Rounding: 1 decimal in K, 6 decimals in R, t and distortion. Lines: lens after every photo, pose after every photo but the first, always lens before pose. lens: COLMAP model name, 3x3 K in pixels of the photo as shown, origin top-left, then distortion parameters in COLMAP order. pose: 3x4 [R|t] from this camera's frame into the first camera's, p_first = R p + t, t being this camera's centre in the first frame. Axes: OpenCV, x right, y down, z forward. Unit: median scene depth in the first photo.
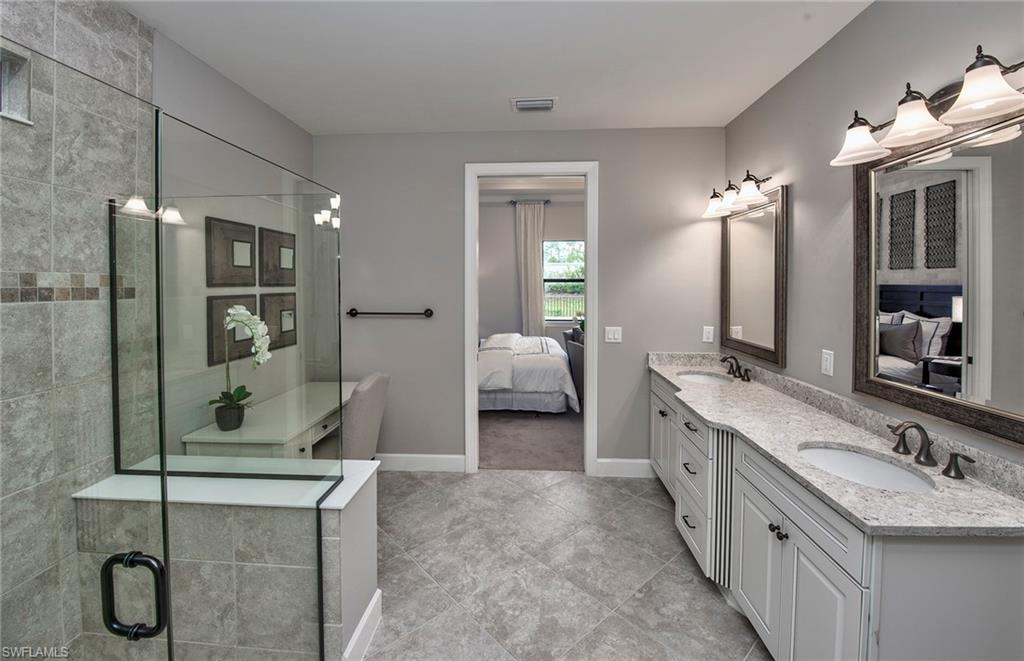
lens RADIAL K [[418.5, 0, 512.0], [0, 418.5, 330.5], [0, 0, 1]] dist [-0.000169, -0.000063]
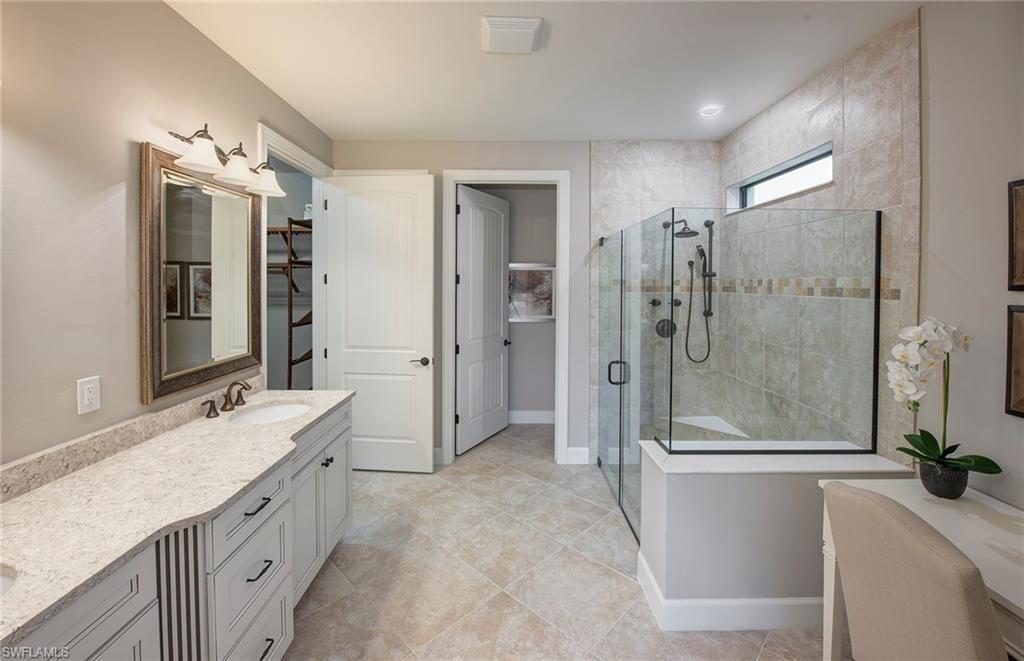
lens RADIAL K [[1046.7, 0, 512.0], [0, 1046.7, 330.5], [0, 0, 1]] dist [0.000715, 0.000926]
pose [[-0.997643, -0.000614, -0.068618, 0.216896], [-0.011272, 0.987843, 0.155048, -0.403564], [0.067688, 0.155456, -0.985521, 3.606595]]
